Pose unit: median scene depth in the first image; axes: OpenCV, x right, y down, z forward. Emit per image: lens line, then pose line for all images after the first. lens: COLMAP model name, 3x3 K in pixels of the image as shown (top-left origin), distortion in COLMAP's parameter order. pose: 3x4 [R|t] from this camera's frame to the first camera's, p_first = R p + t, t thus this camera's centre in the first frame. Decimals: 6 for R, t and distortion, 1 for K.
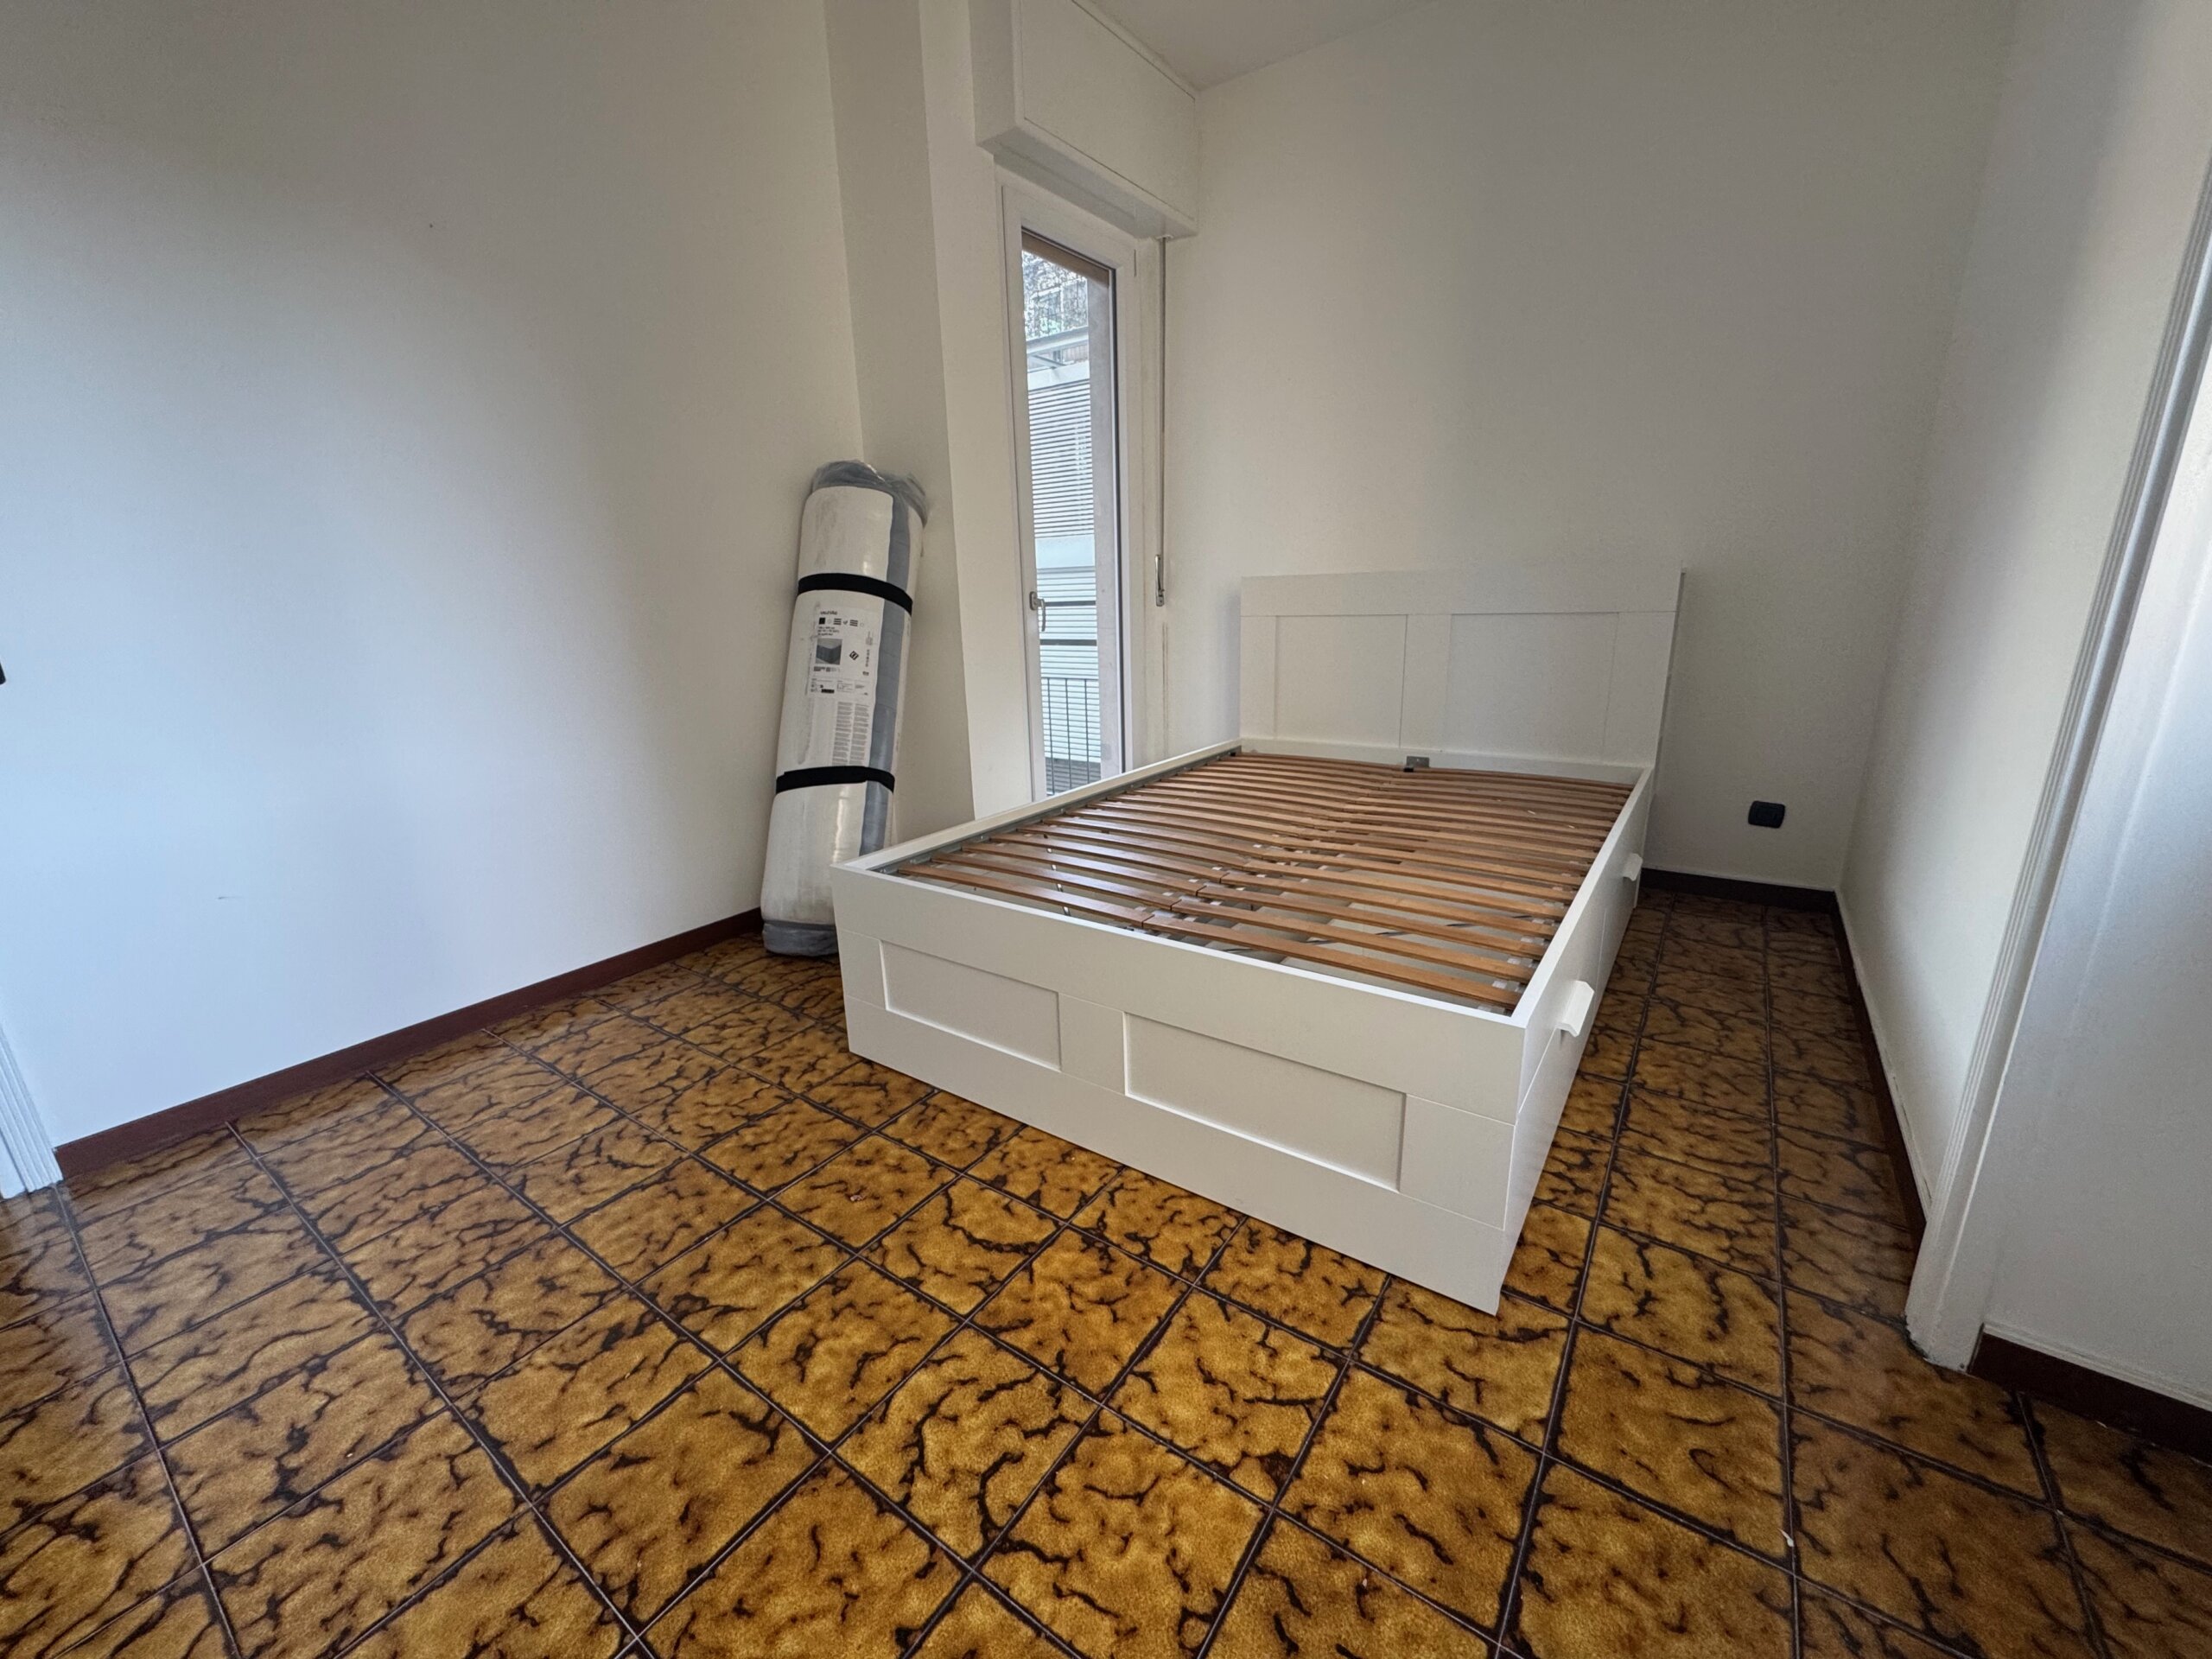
lens RADIAL K [[879.9, 0, 1102.4], [0, 879.9, 830.1], [0, 0, 1]] dist [-0.001757, 0.000008]
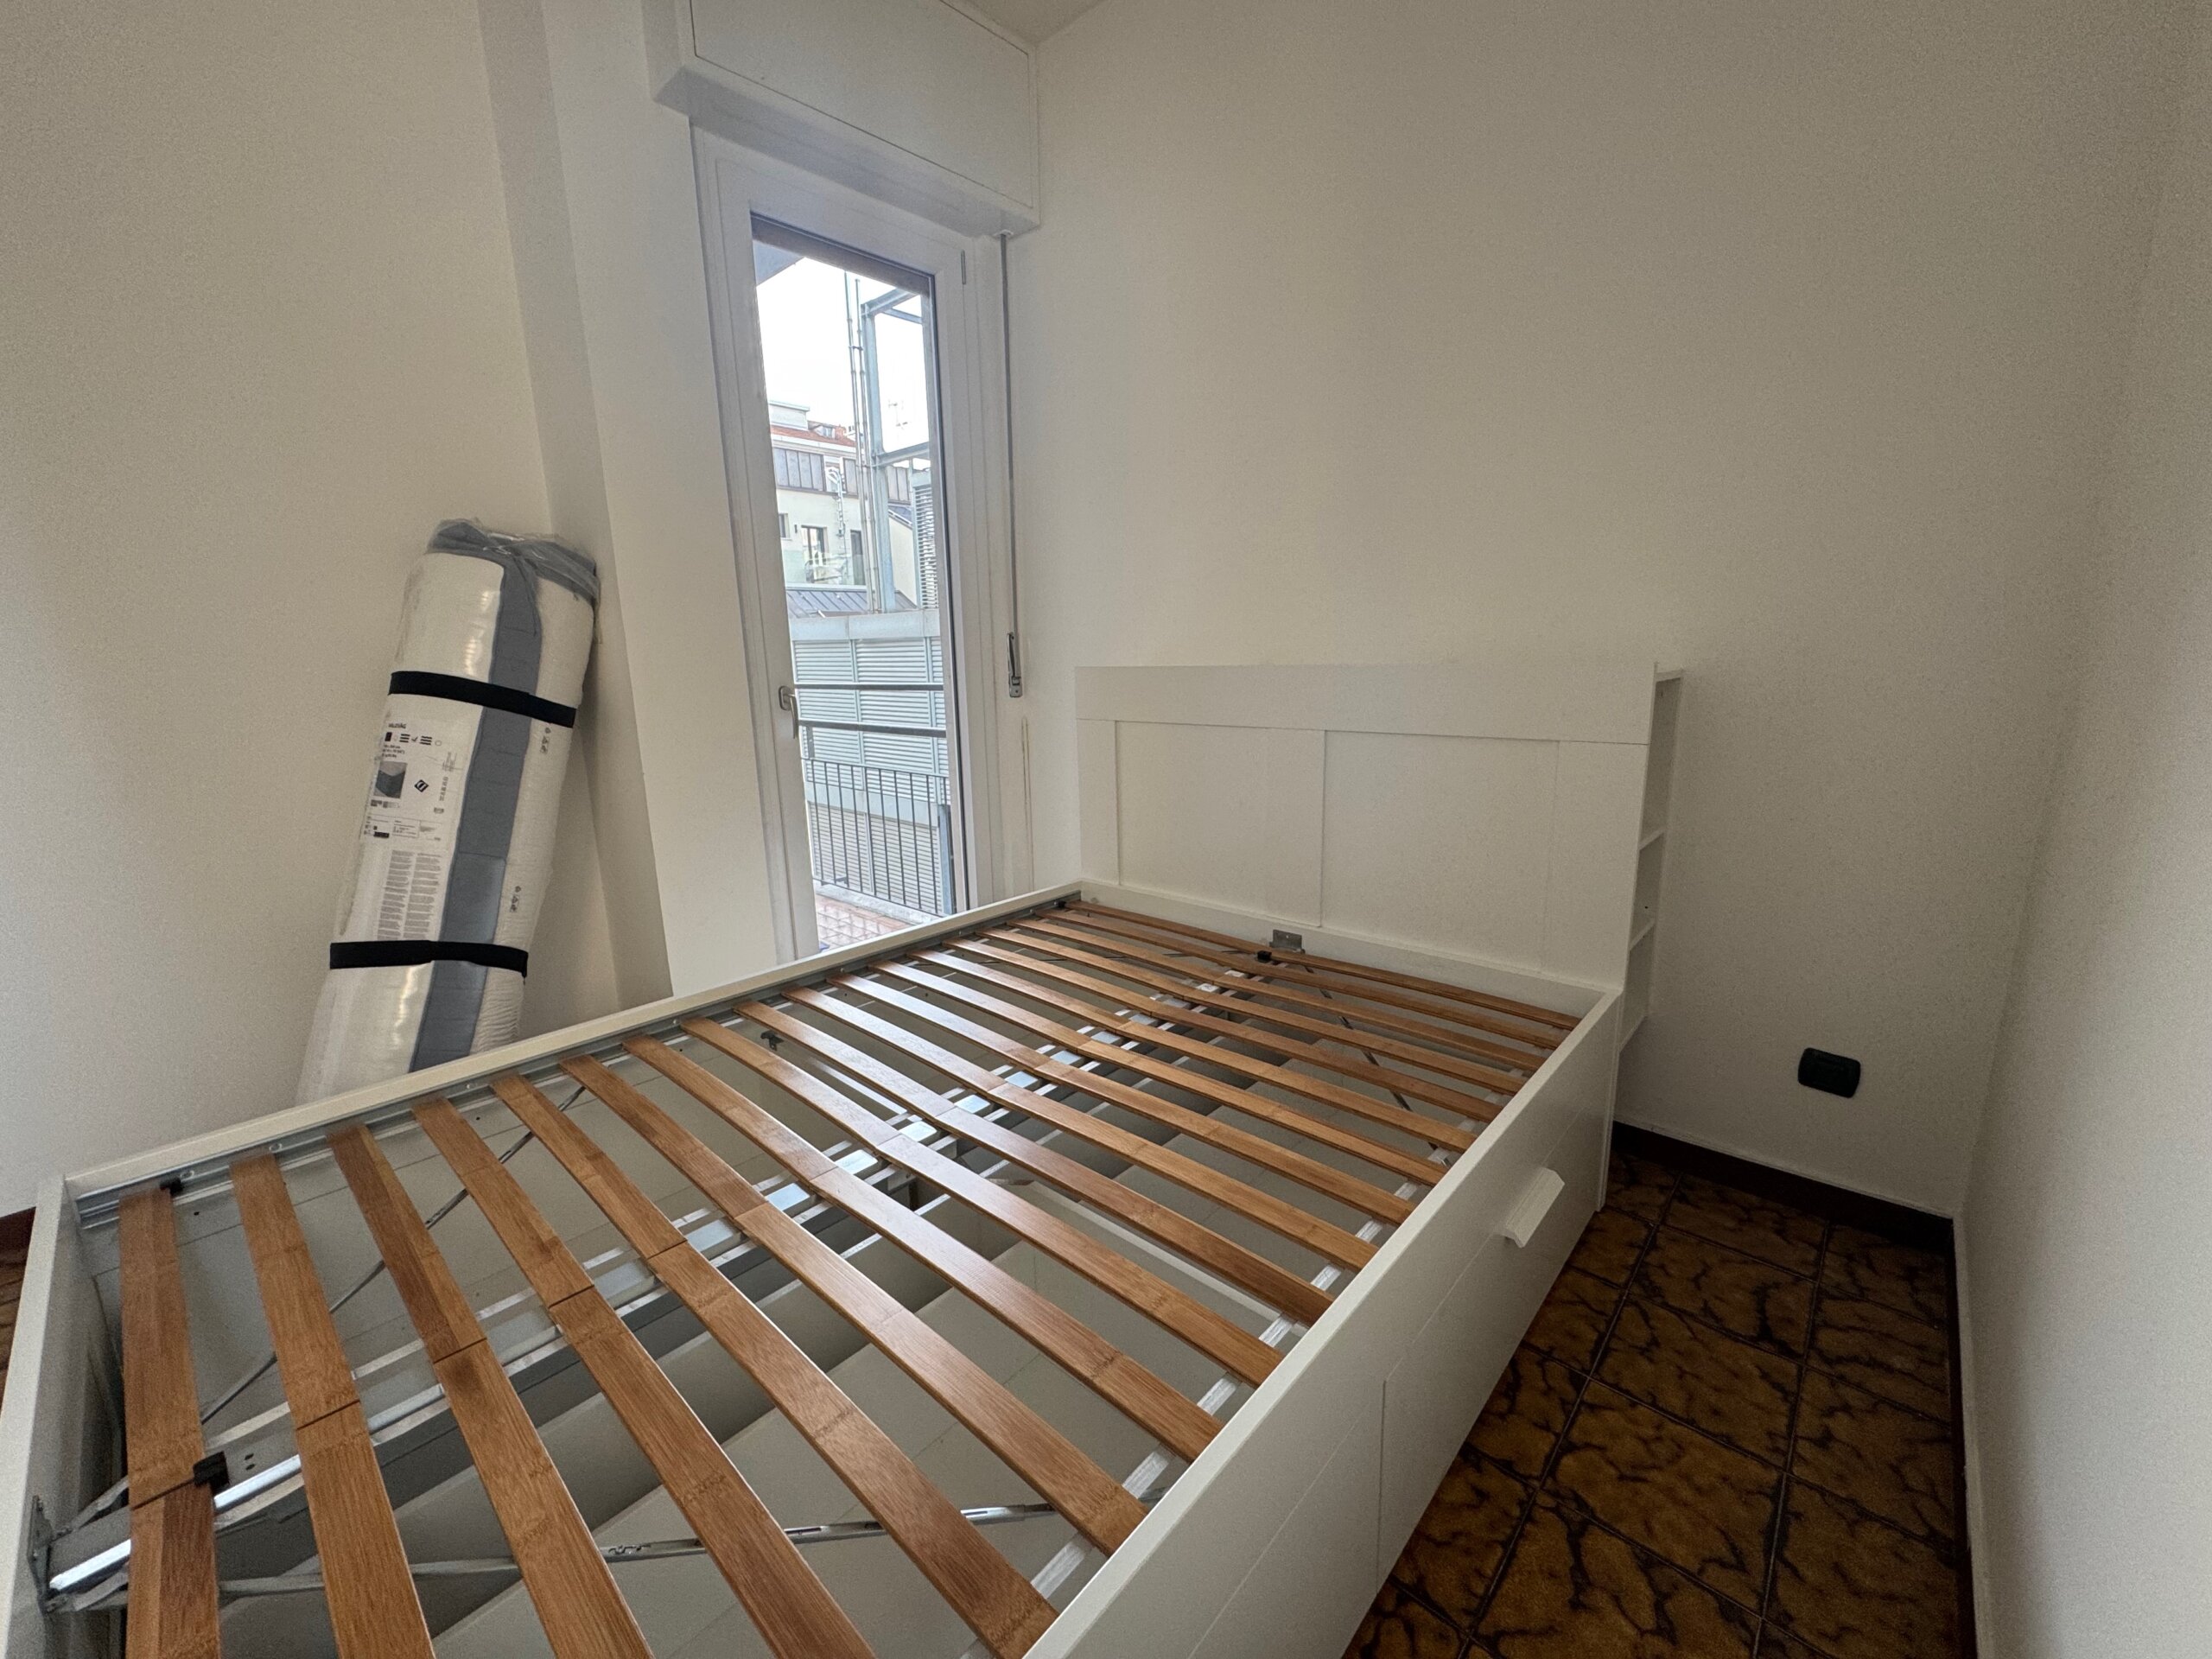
lens RADIAL K [[880.3, 0, 1110.6], [0, 880.3, 833.2], [0, 0, 1]] dist [-0.002316, -0.000245]
pose [[0.992853, 0.026176, -0.116440, 0.532646], [-0.033082, 0.997781, -0.057781, -0.206207], [0.114670, 0.061220, 0.991516, 0.540866]]
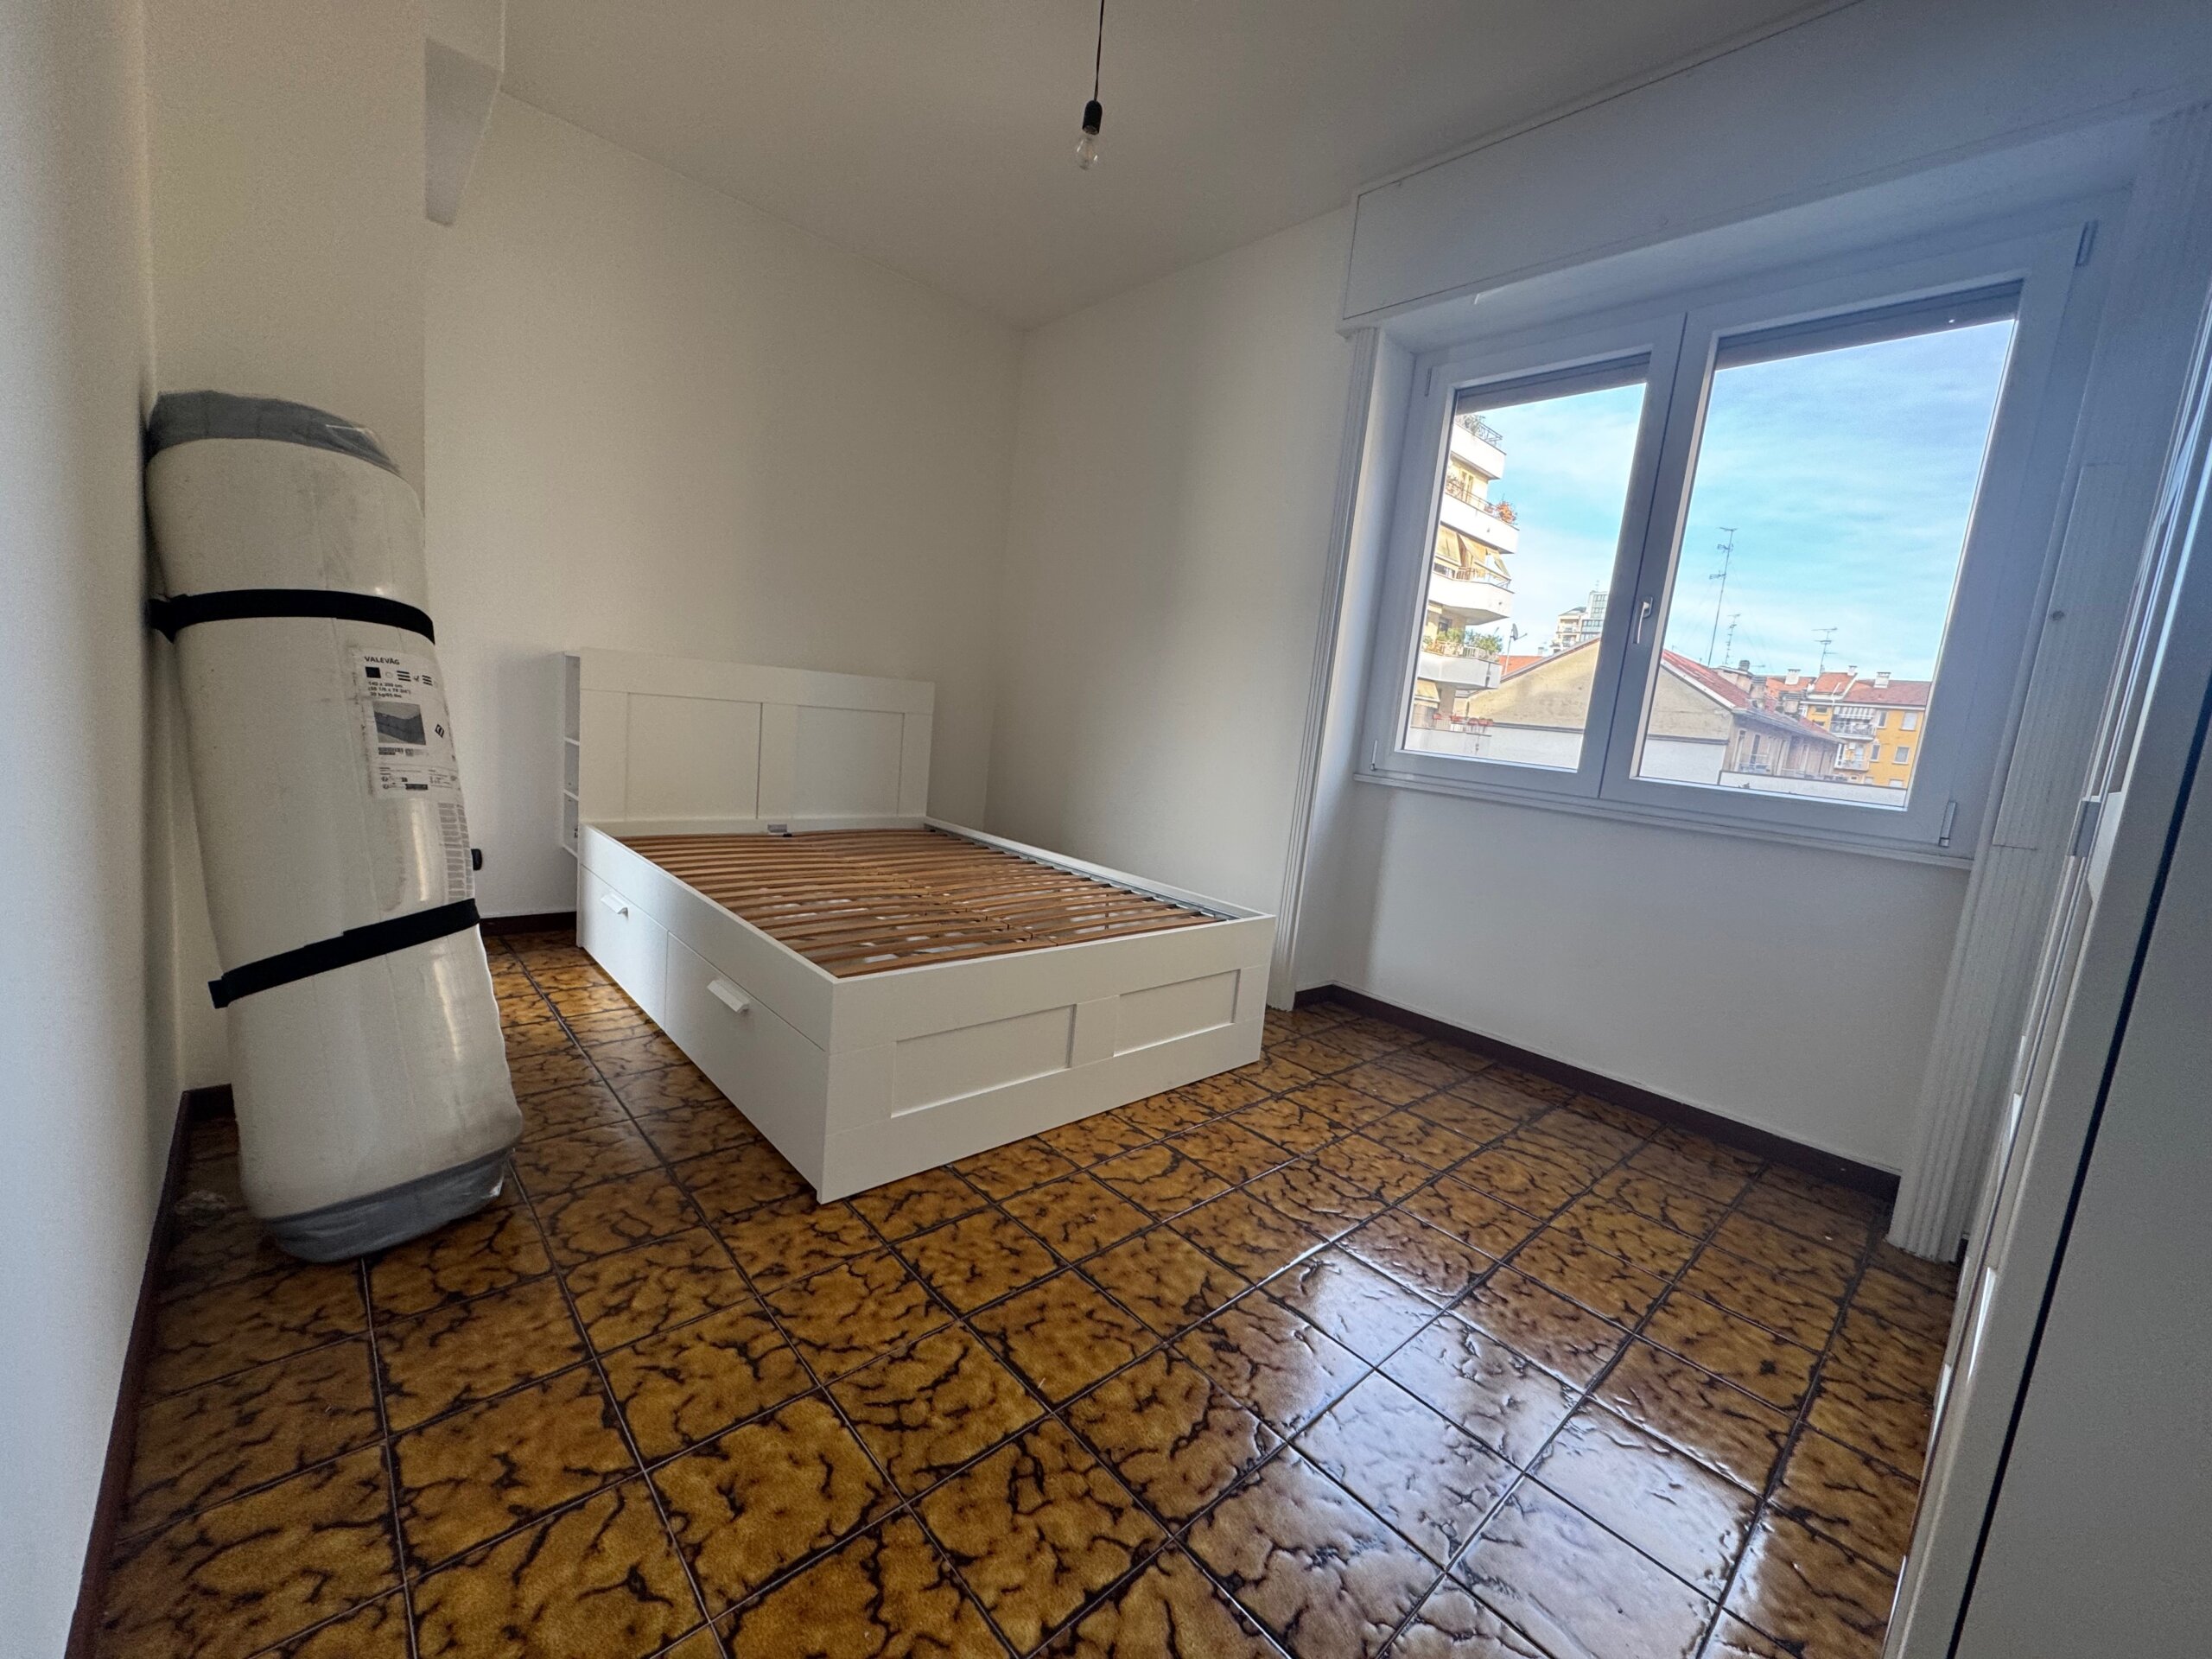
lens RADIAL K [[879.9, 0, 1102.4], [0, 879.9, 830.1], [0, 0, 1]] dist [-0.001757, 0.000008]
pose [[0.207658, -0.086236, 0.974393, -1.222323], [0.156714, 0.986173, 0.053880, -0.127803], [-0.965567, 0.141513, 0.218301, 0.601327]]
